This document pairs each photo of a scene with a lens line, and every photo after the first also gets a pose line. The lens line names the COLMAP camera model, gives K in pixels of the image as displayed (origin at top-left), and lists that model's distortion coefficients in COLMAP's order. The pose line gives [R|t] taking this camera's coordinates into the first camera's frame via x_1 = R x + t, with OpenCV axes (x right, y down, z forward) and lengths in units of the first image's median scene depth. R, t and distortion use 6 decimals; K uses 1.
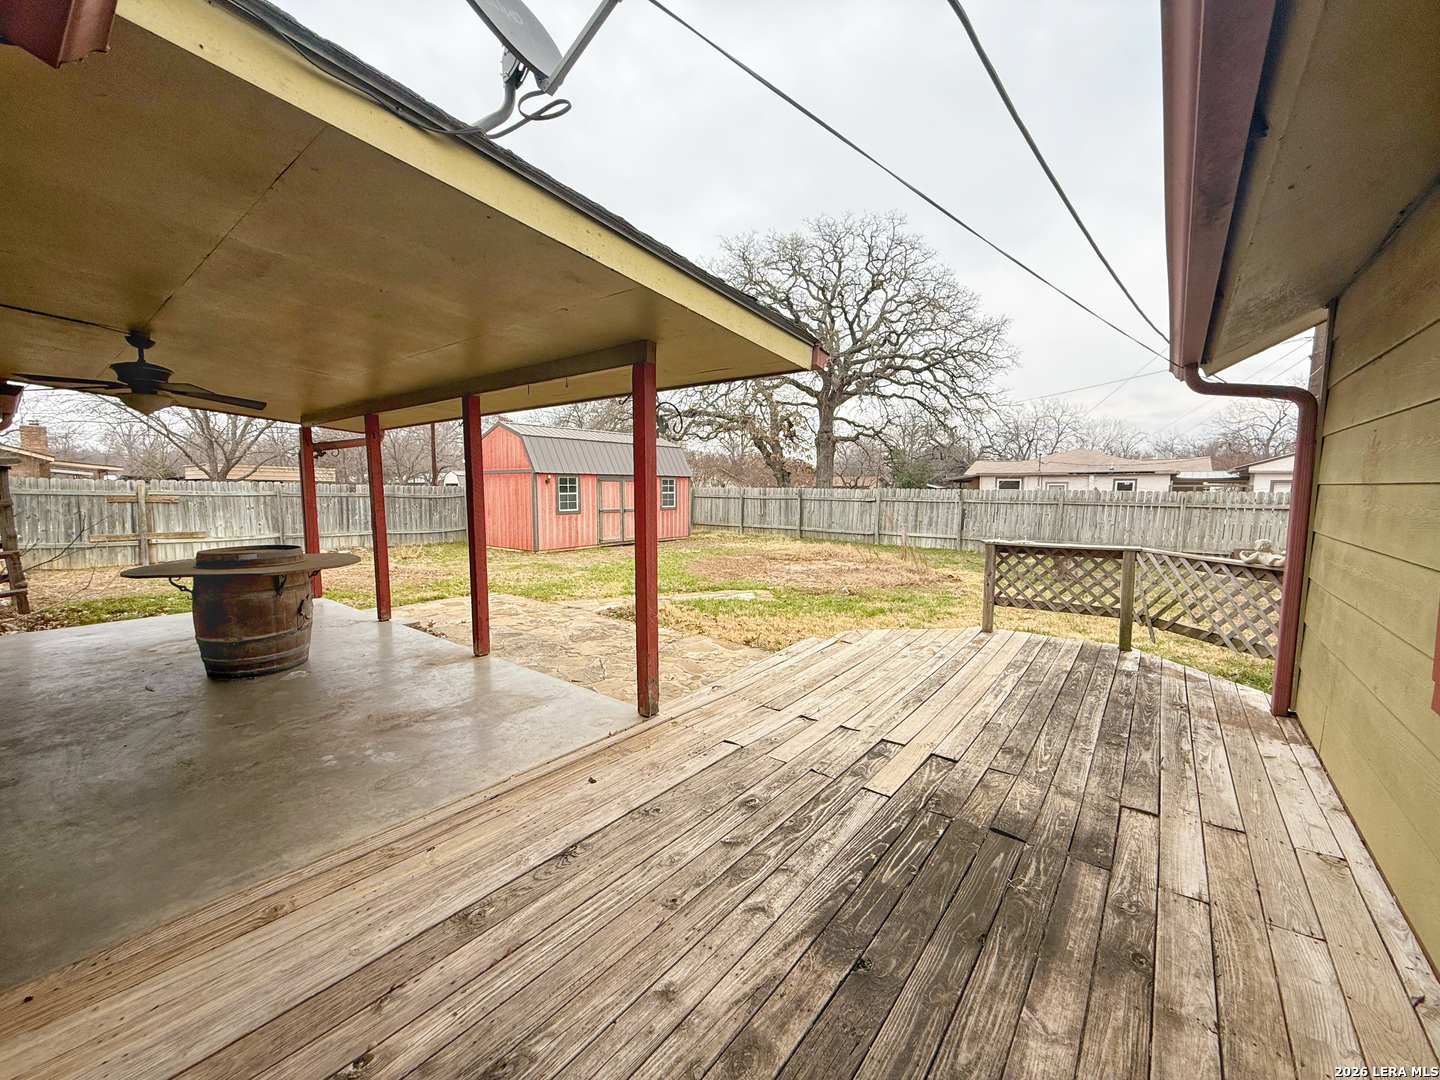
lens RADIAL K [[583.7, 0, 720.0], [0, 583.7, 540.0], [0, 0, 1]] dist [-0.000513, -0.000176]
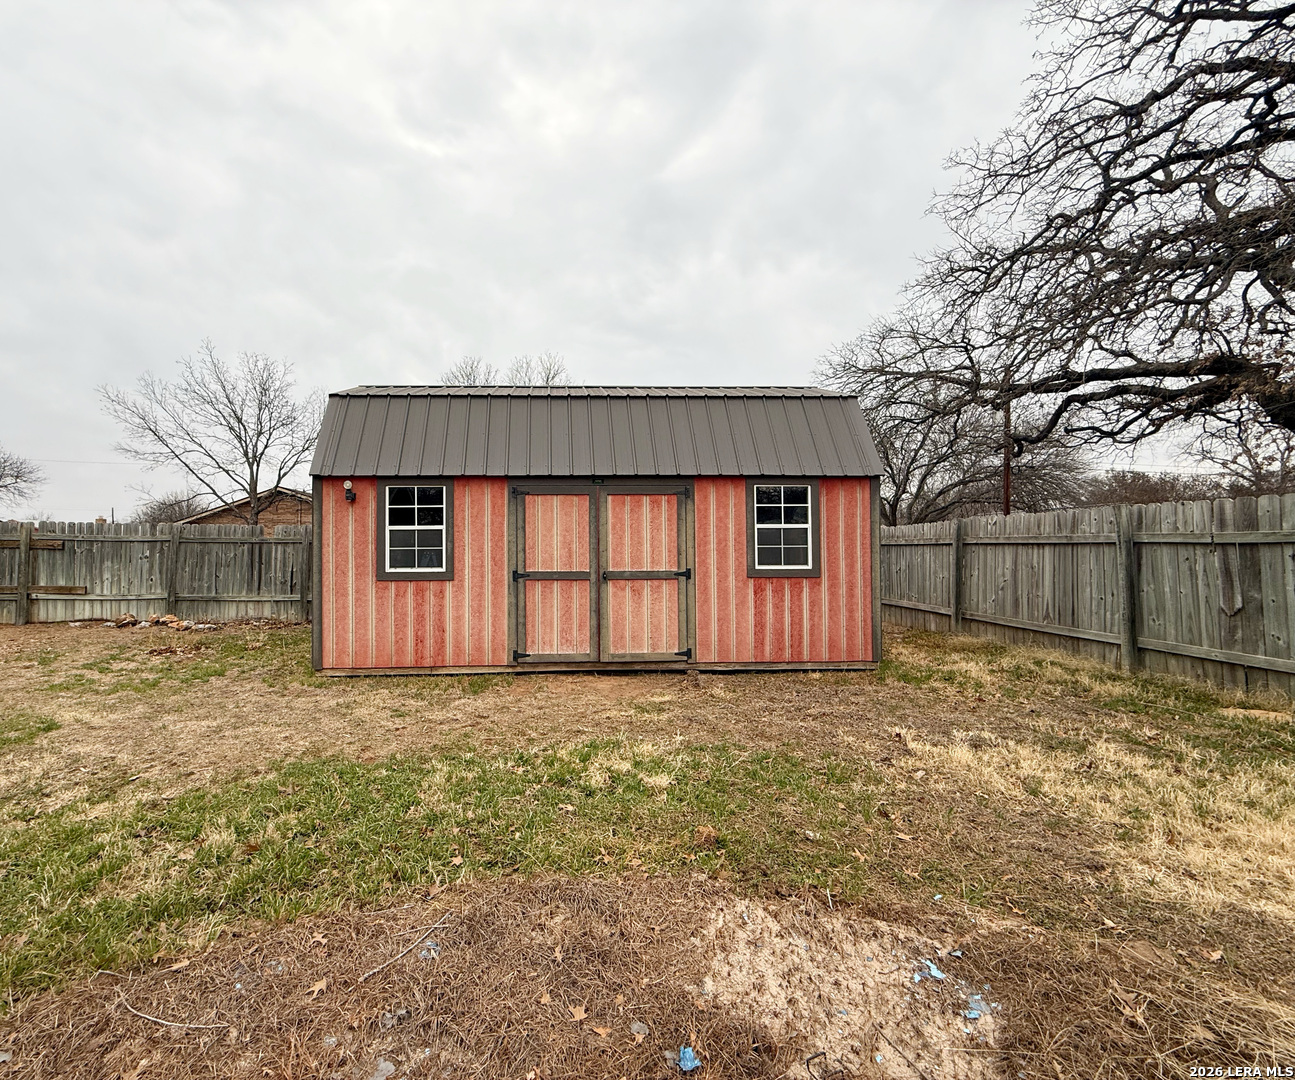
lens RADIAL K [[522.2, 0, 647.5], [0, 522.2, 540.0], [0, 0, 1]] dist [-0.000132, 0.000004]
pose [[0.645305, -0.022480, -0.763594, 0.108102], [-0.061628, 0.994777, -0.081368, -0.053259], [0.761435, 0.099566, 0.640549, 0.906360]]
